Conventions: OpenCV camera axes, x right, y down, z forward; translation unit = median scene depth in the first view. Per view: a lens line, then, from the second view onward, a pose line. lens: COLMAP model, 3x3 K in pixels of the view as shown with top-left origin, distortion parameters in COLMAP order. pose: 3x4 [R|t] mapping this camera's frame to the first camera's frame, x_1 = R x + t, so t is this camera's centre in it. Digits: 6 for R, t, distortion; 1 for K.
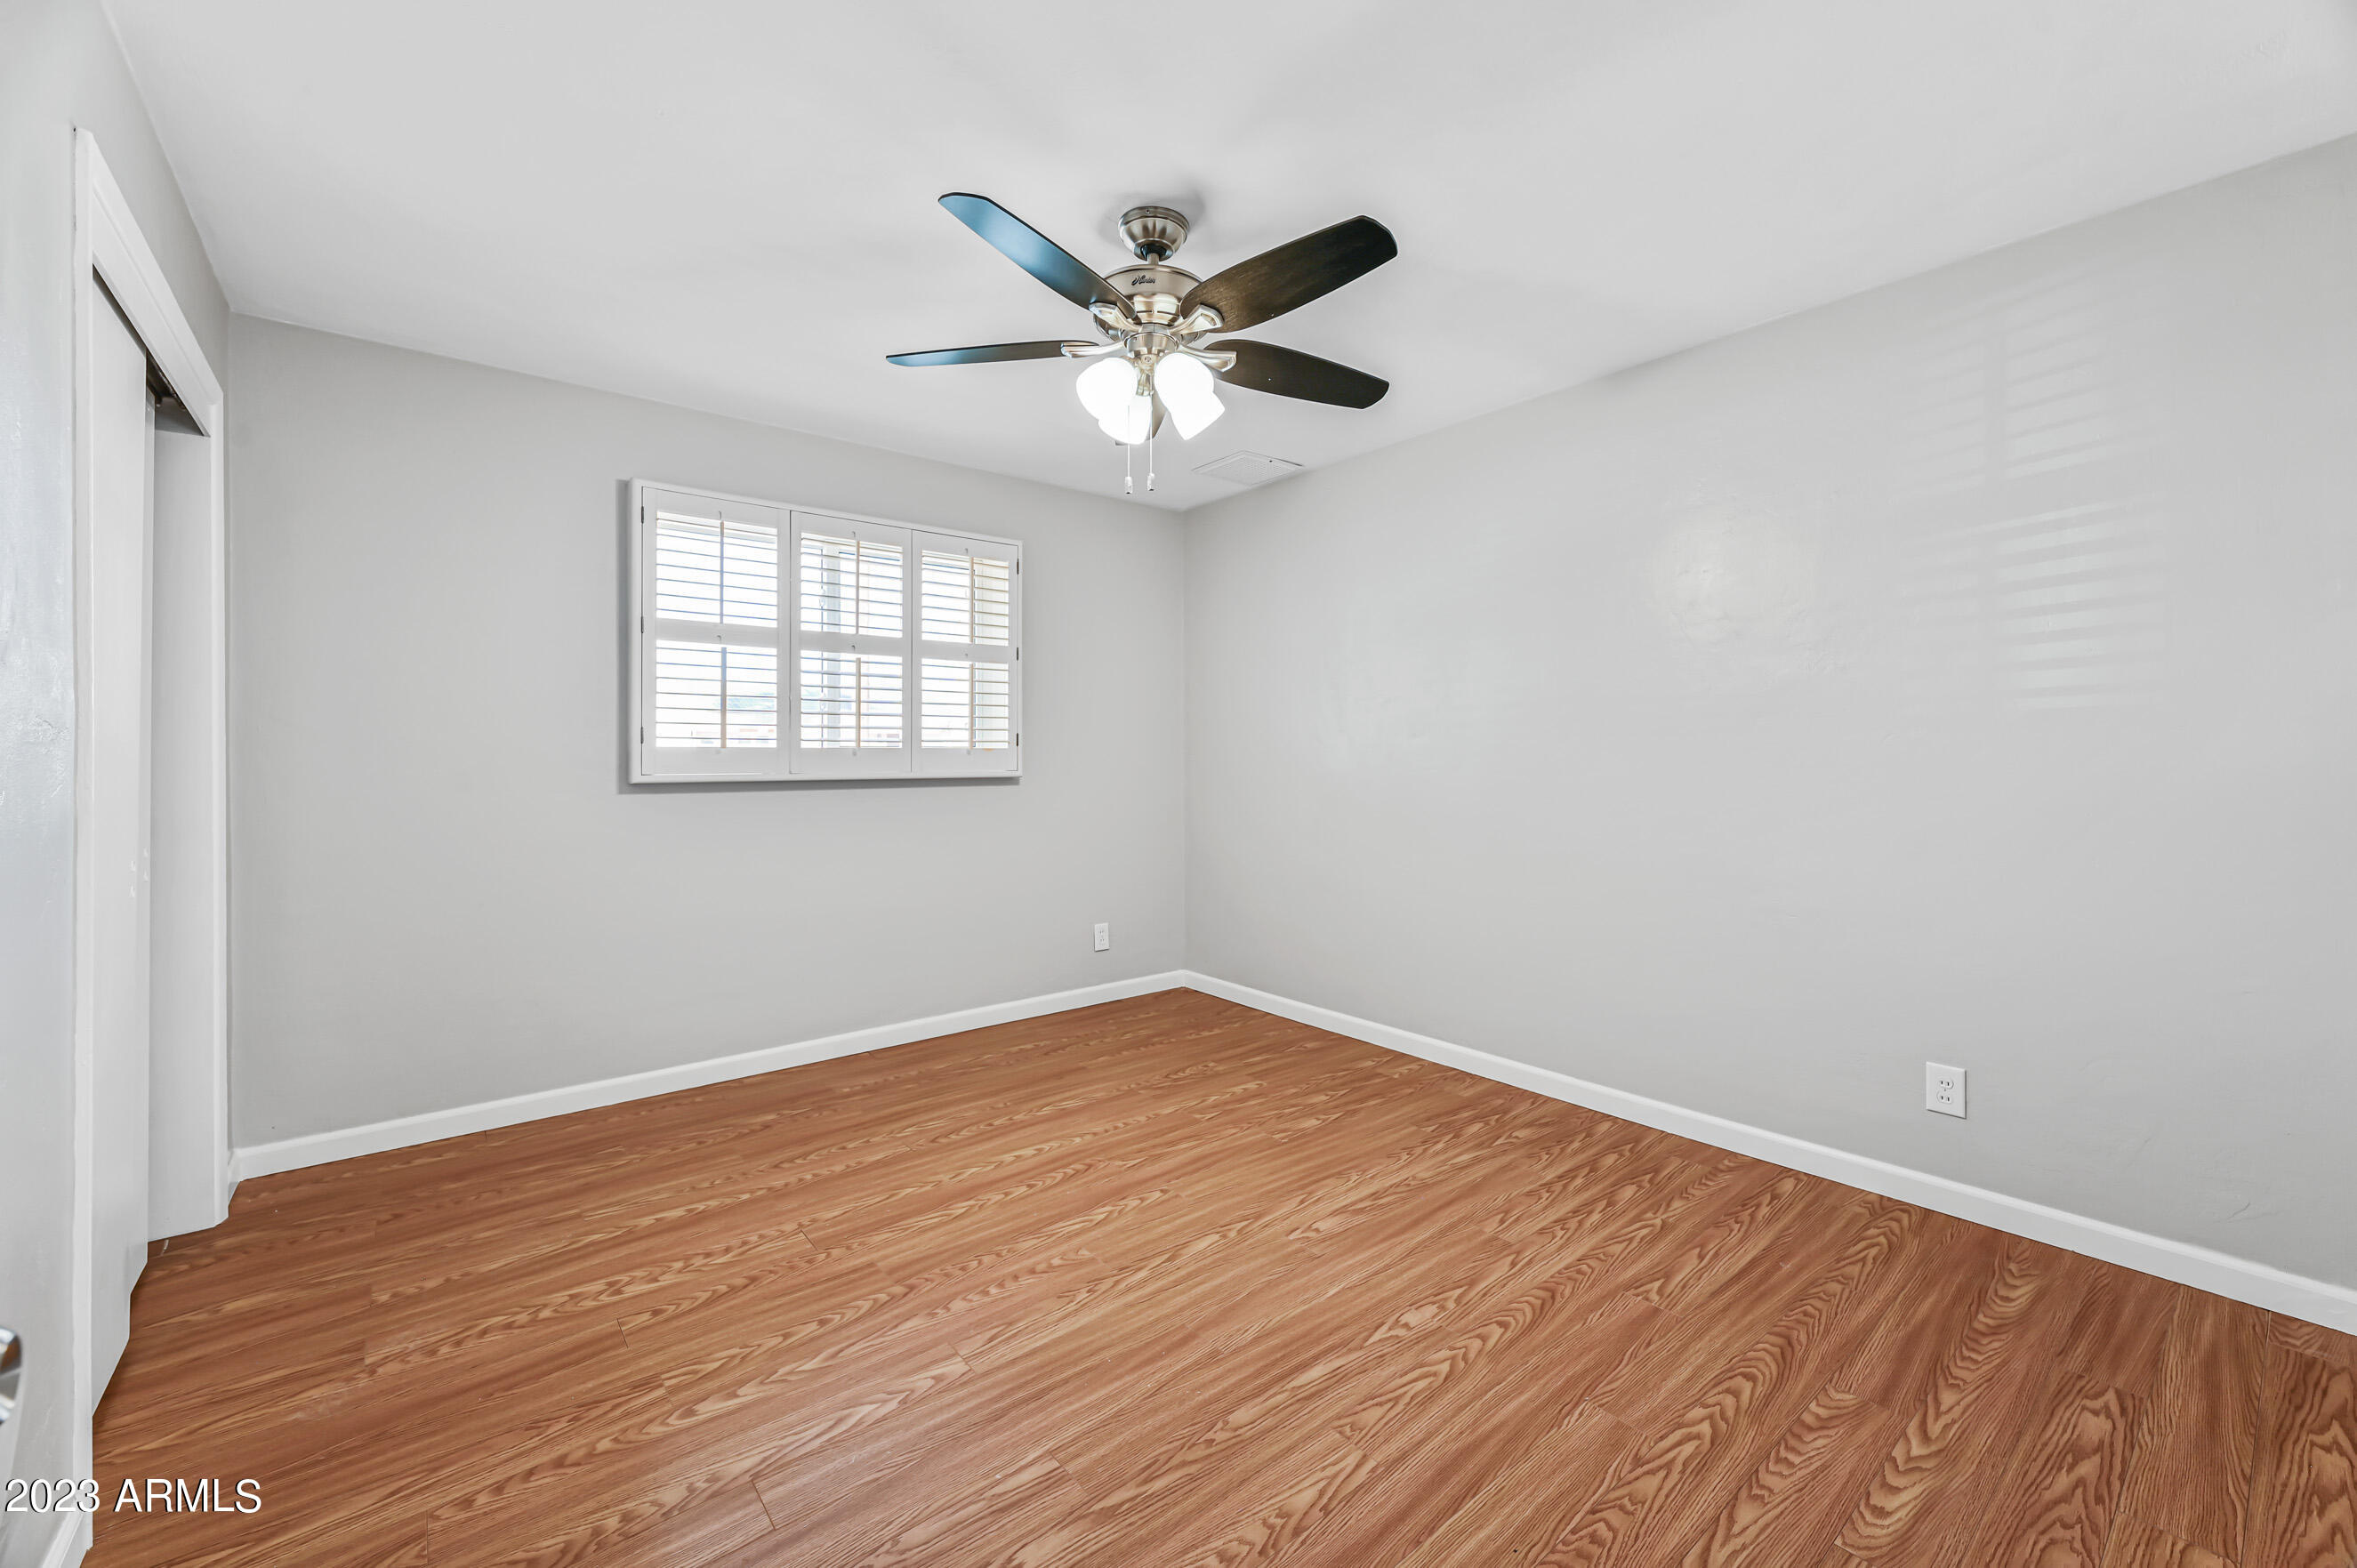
lens RADIAL K [[931.4, 0, 1171.3], [0, 931.4, 774.5], [0, 0, 1]] dist [0.000156, -0.000896]
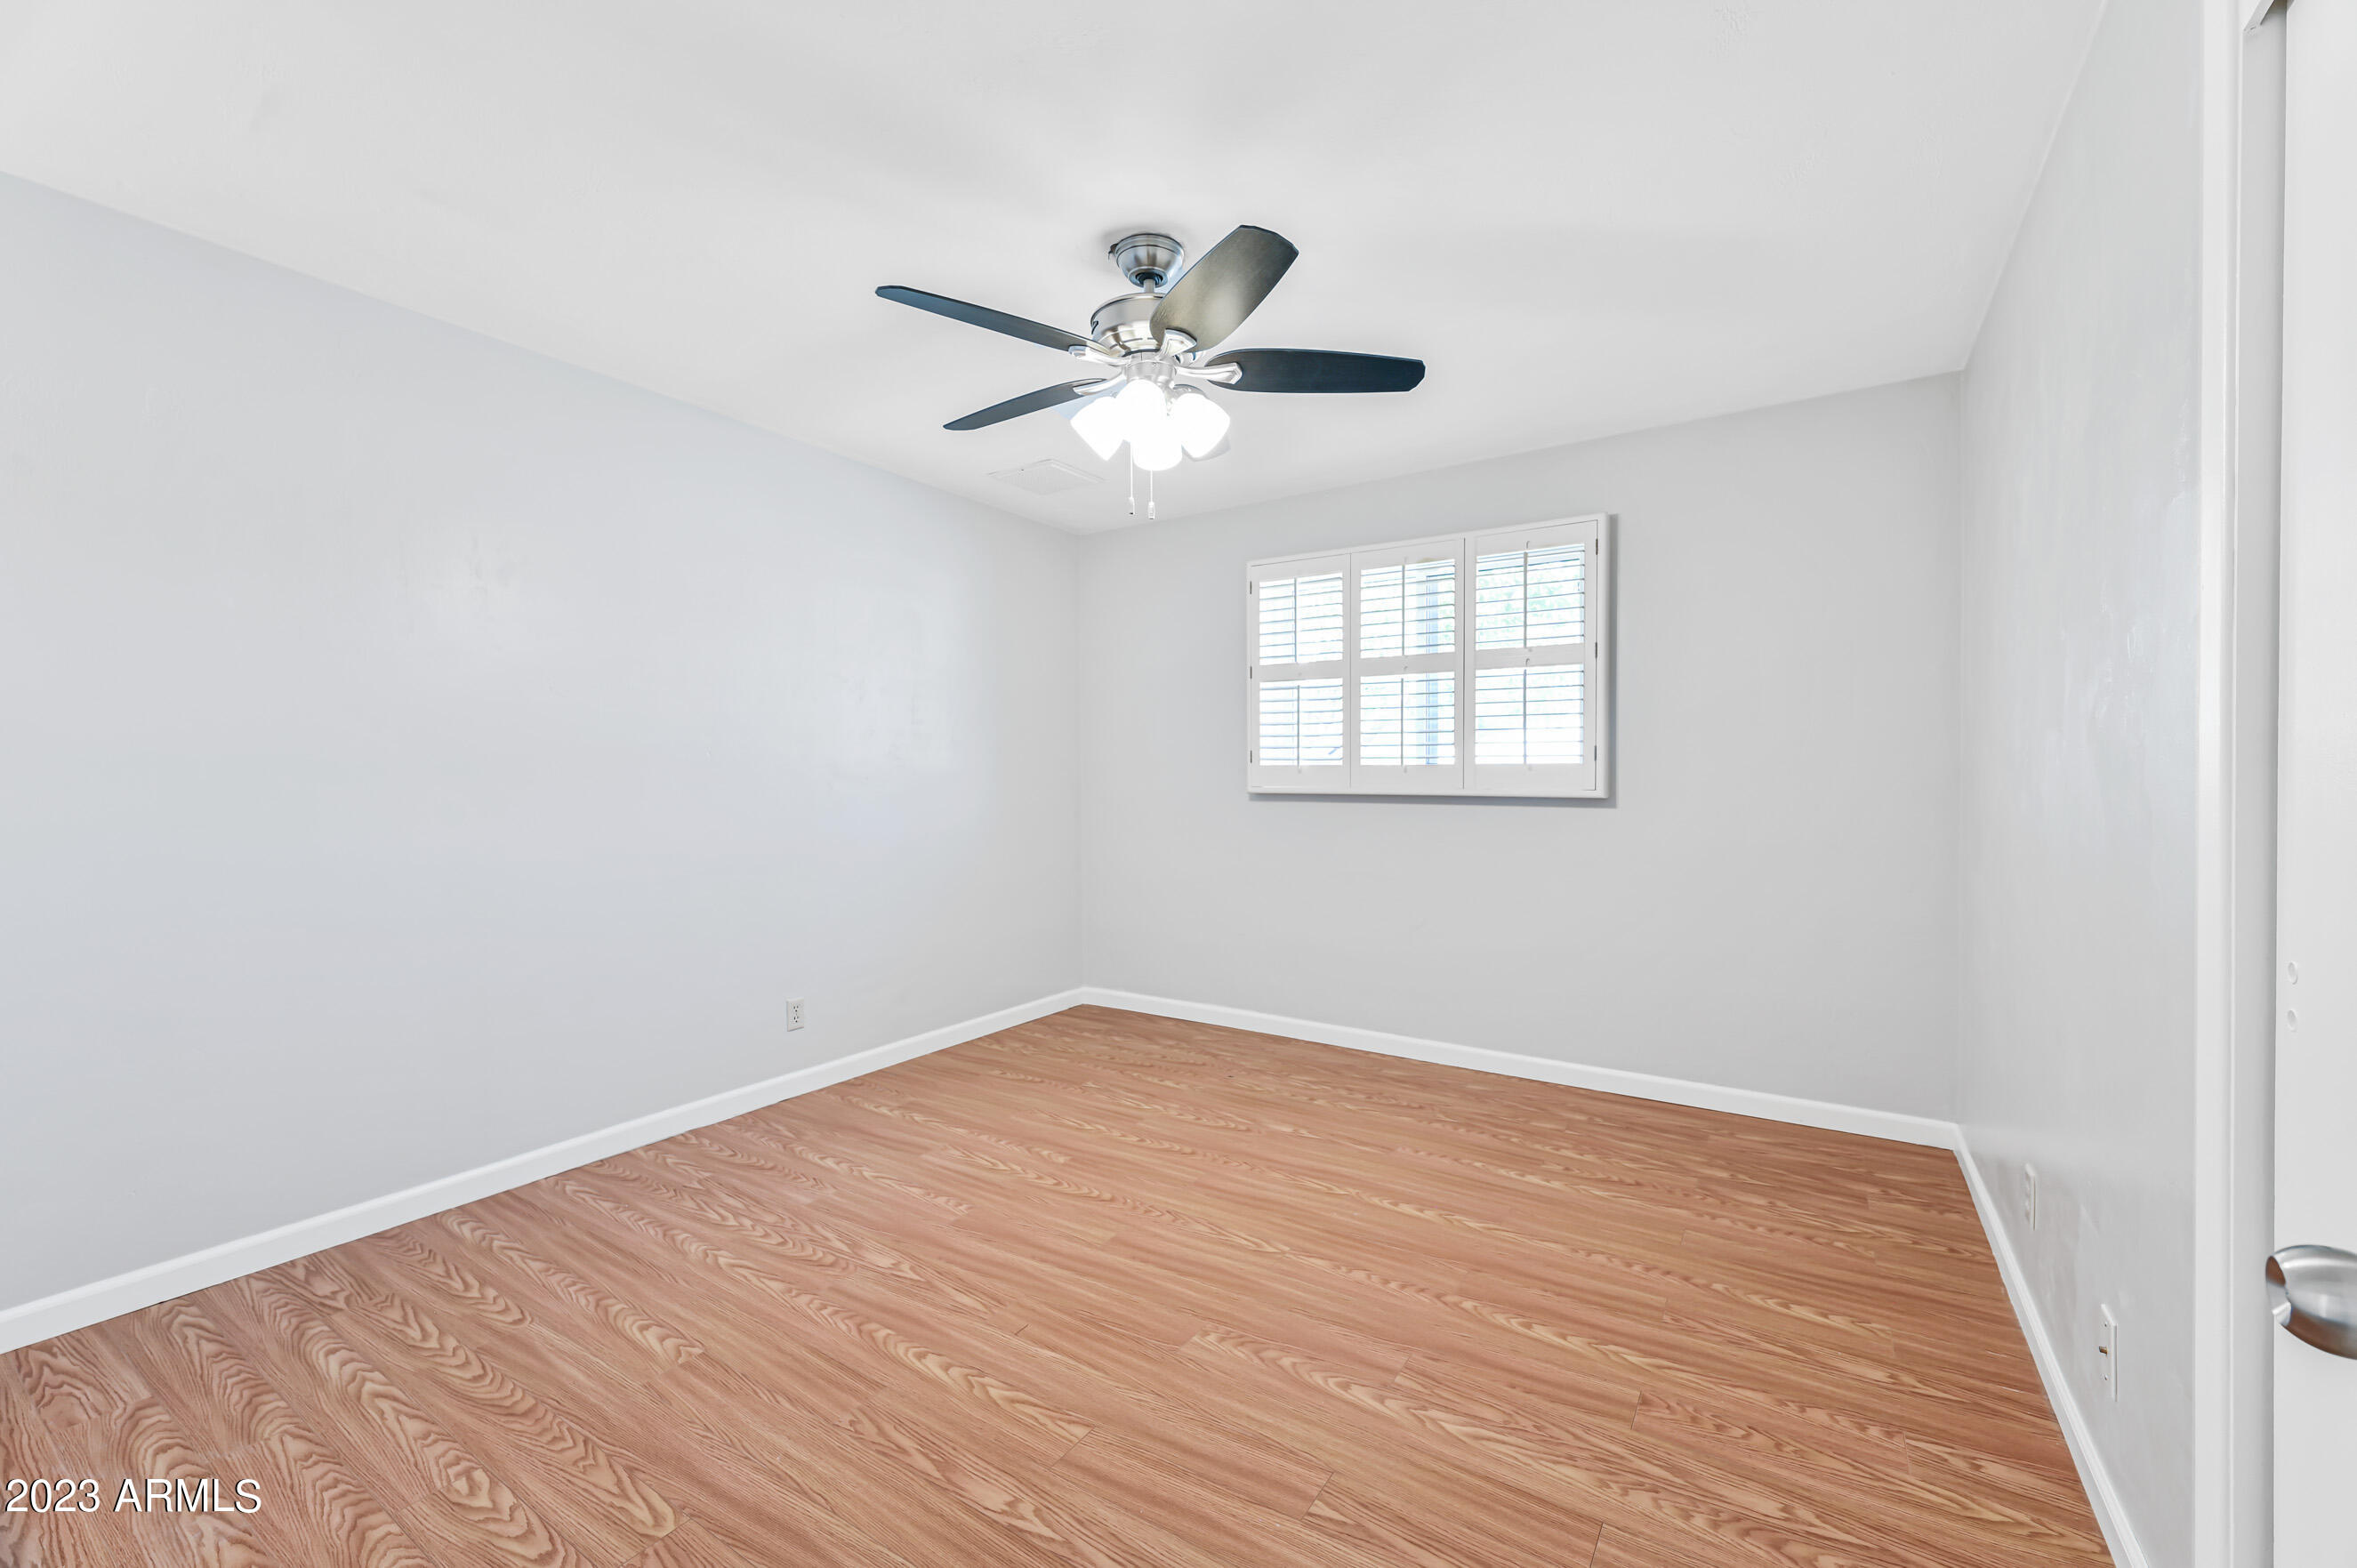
lens RADIAL K [[931.4, 0, 1157.4], [0, 931.4, 782.8], [0, 0, 1]] dist [0.000156, -0.000896]
pose [[0.326160, 0.009449, -0.945267, 0.595737], [-0.018646, 0.999820, 0.003560, -0.008226], [0.945131, 0.016464, 0.326278, 0.436207]]
